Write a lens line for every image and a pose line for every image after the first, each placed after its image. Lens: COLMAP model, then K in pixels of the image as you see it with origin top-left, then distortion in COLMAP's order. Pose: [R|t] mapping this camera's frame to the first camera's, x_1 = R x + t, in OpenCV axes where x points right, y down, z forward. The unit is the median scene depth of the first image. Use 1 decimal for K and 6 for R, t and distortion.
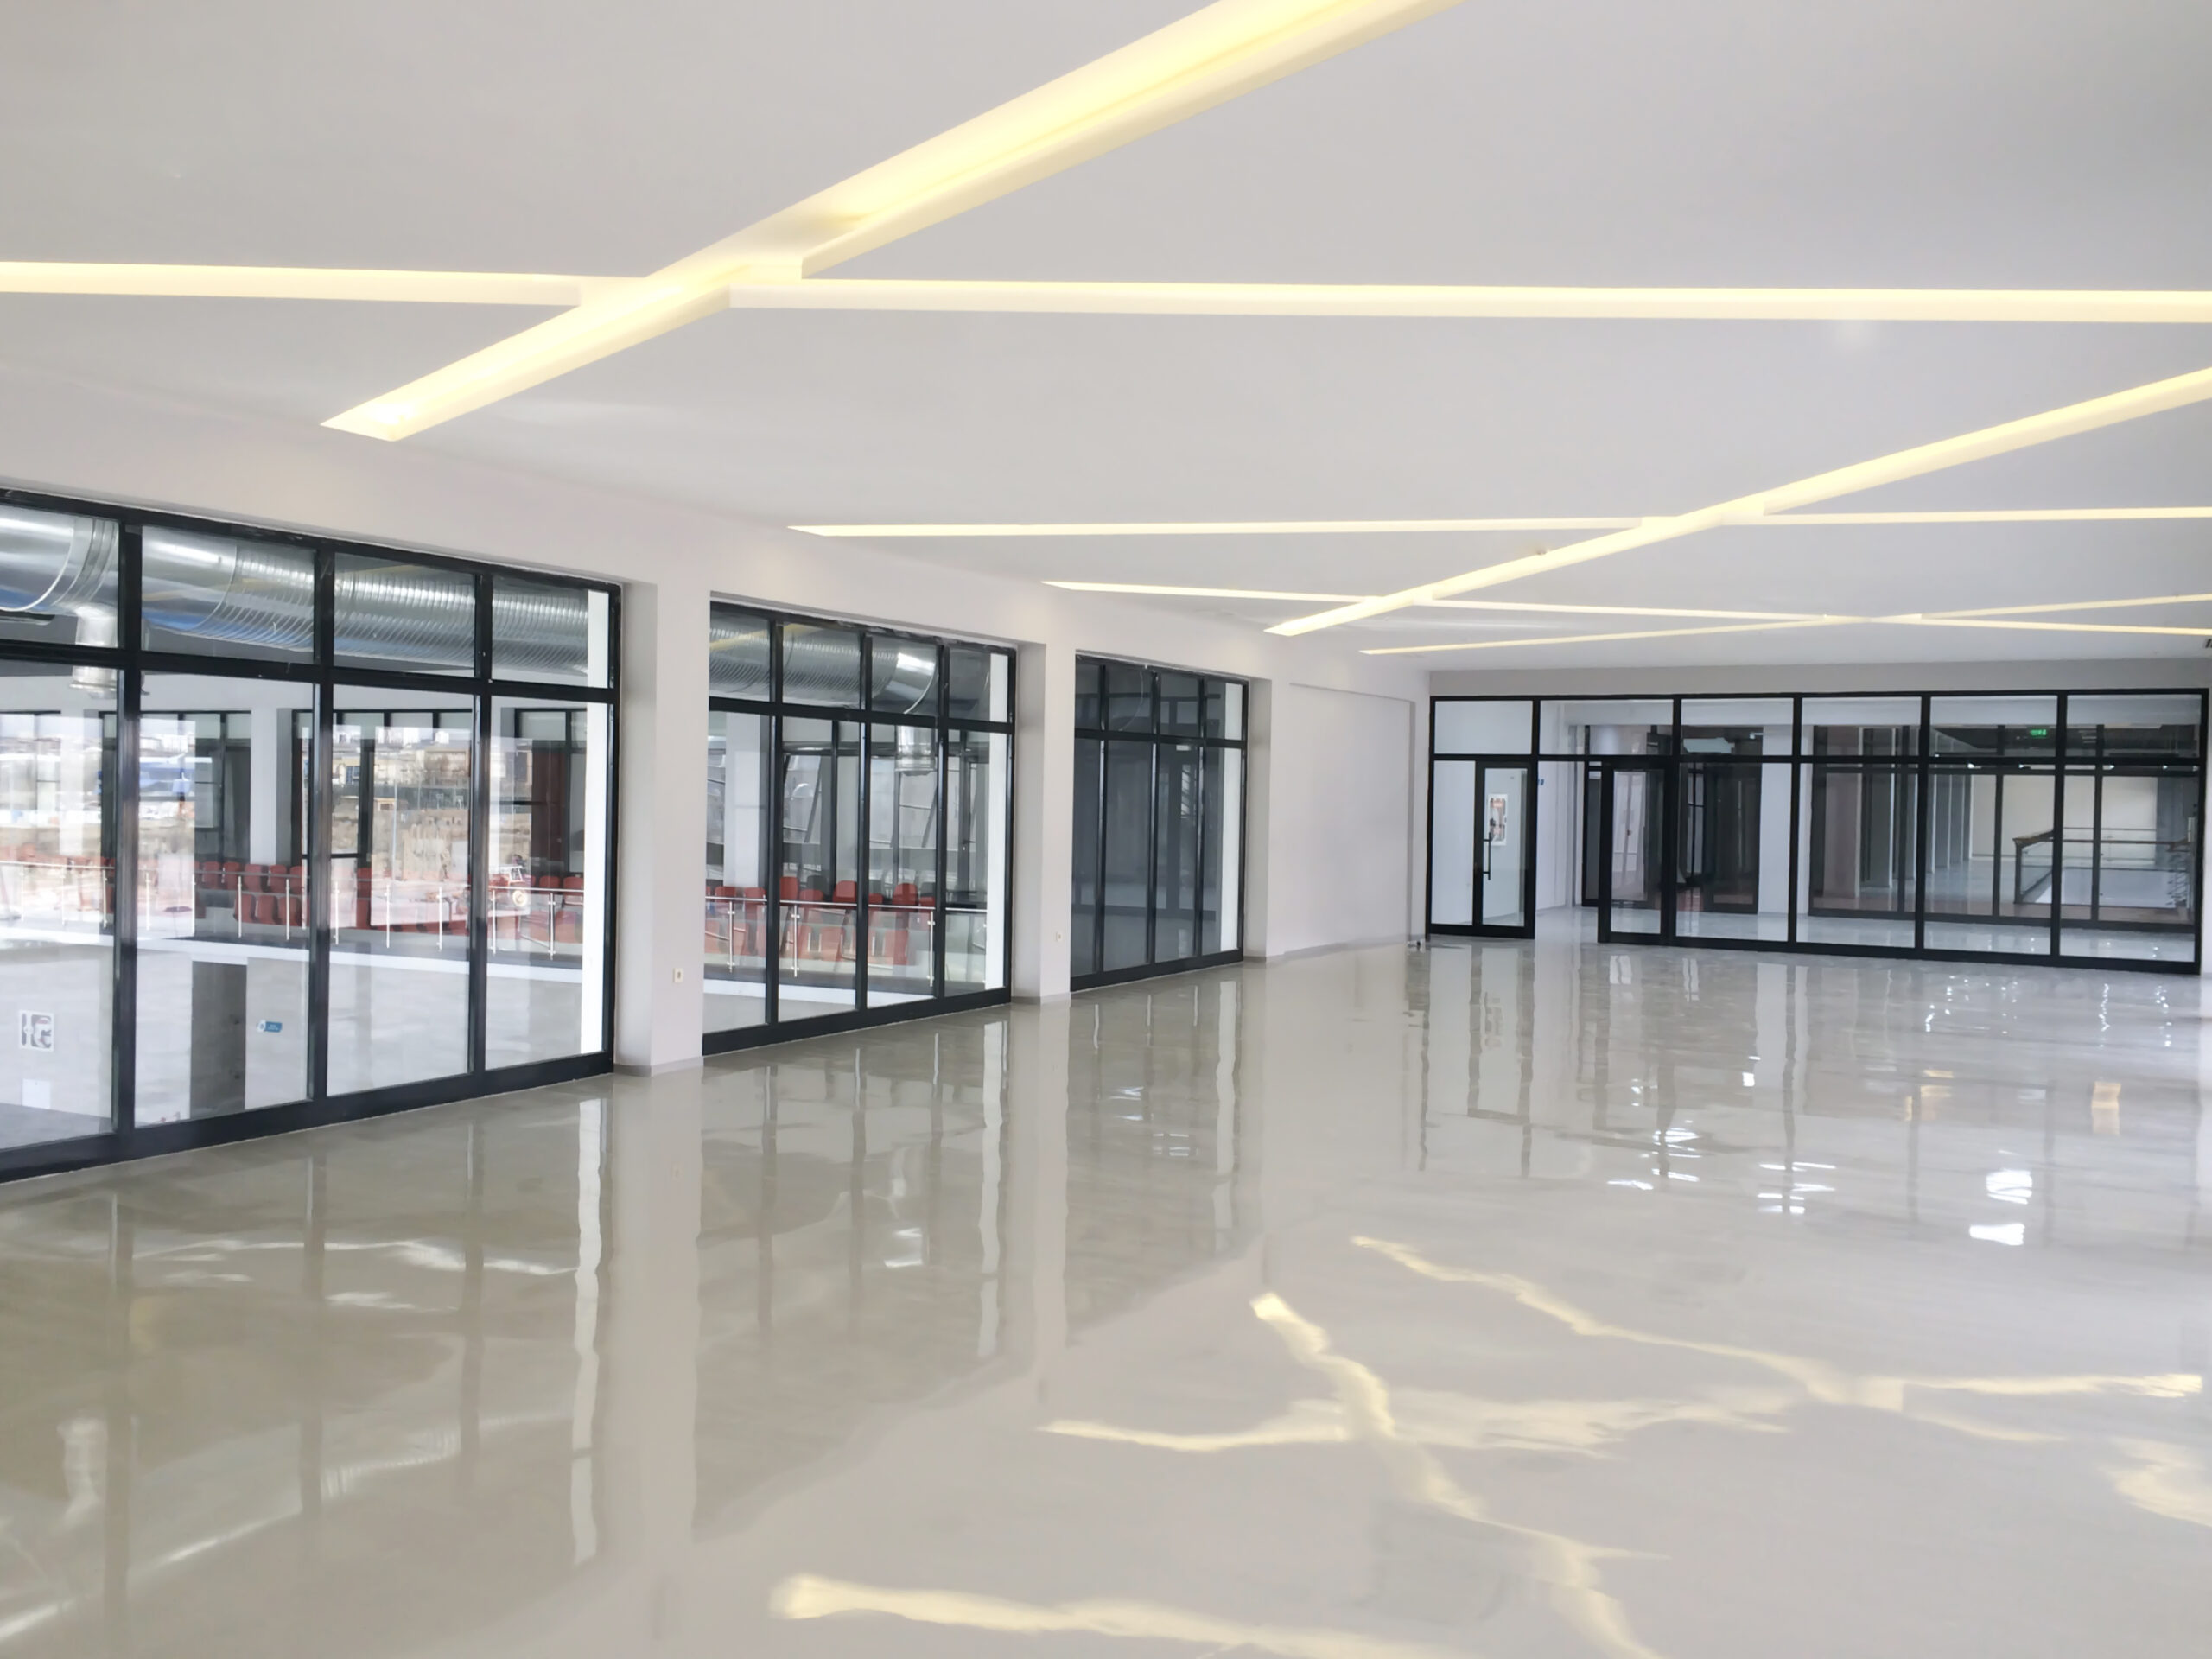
lens RADIAL K [[1870.5, 0, 1105.6], [0, 1870.5, 824.3], [0, 0, 1]] dist [-0.000357, 0.000808]
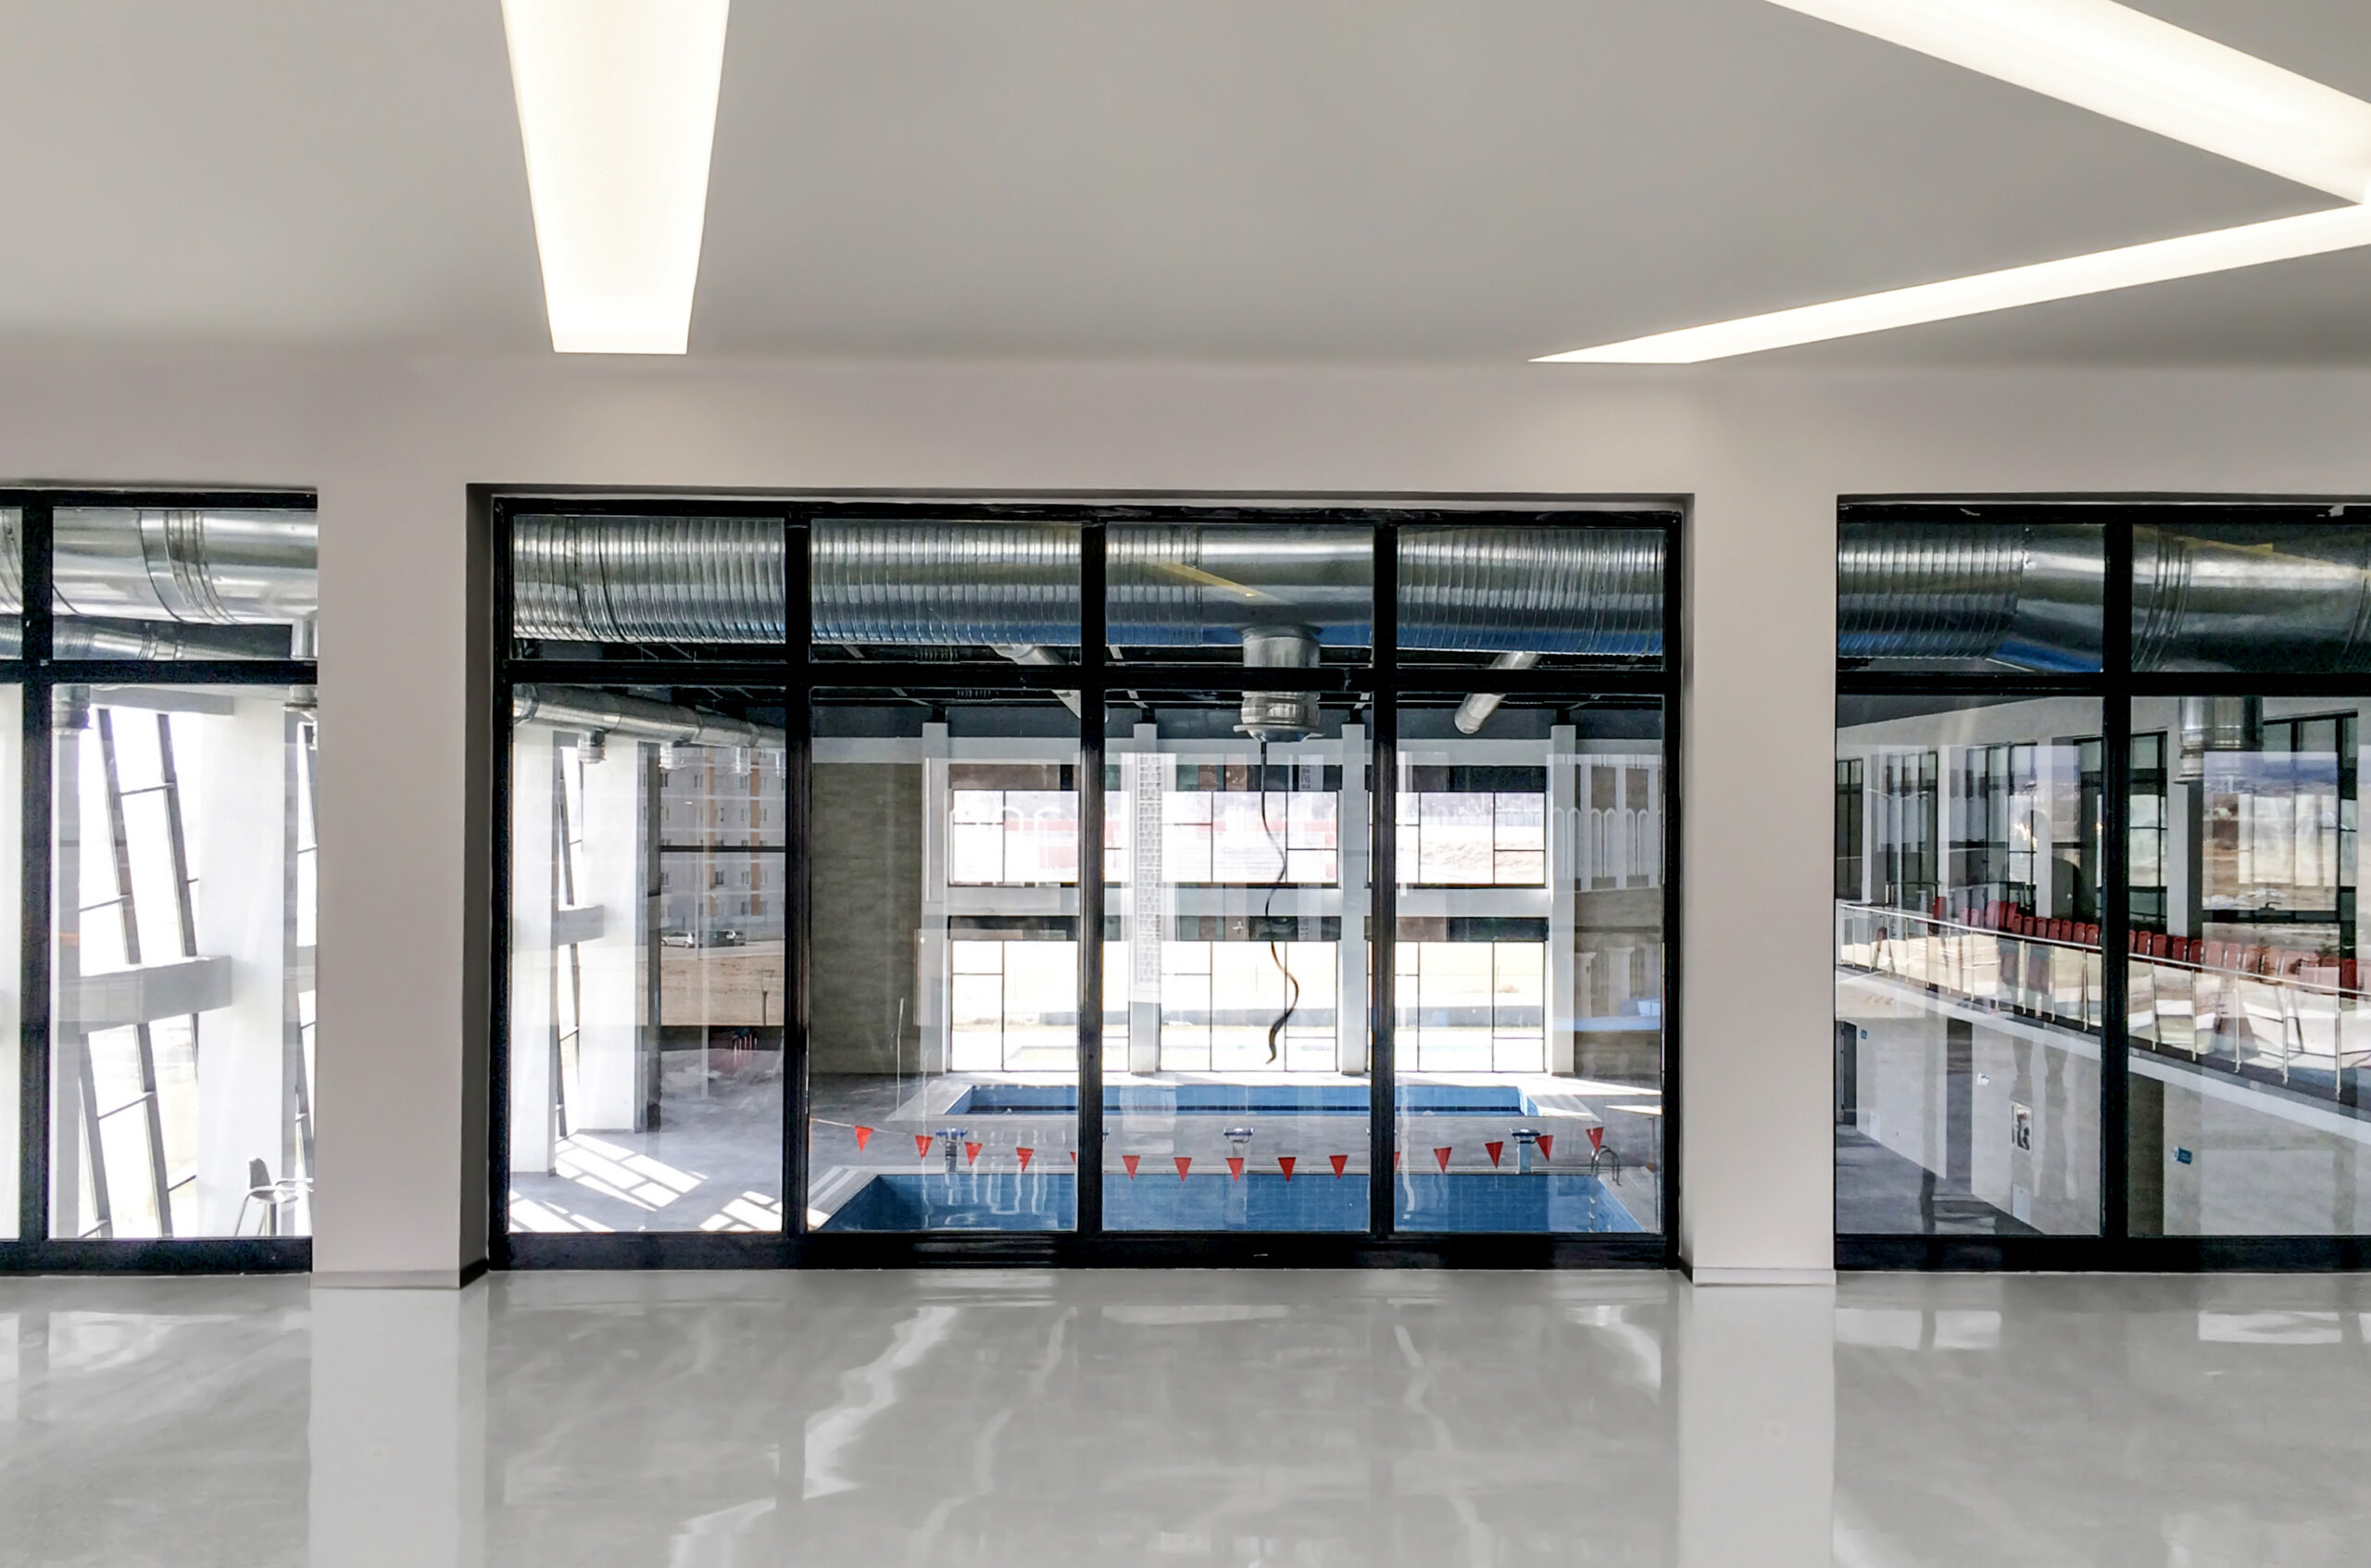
lens RADIAL K [[2007.9, 0, 1185.3], [0, 2007.9, 796.6], [0, 0, 1]] dist [-0.081144, -0.002071]
pose [[0.515725, -0.019229, -0.856538, 0.296019], [-0.008374, 0.999587, -0.027482, -0.007436], [0.856713, 0.021346, 0.515351, 0.610876]]
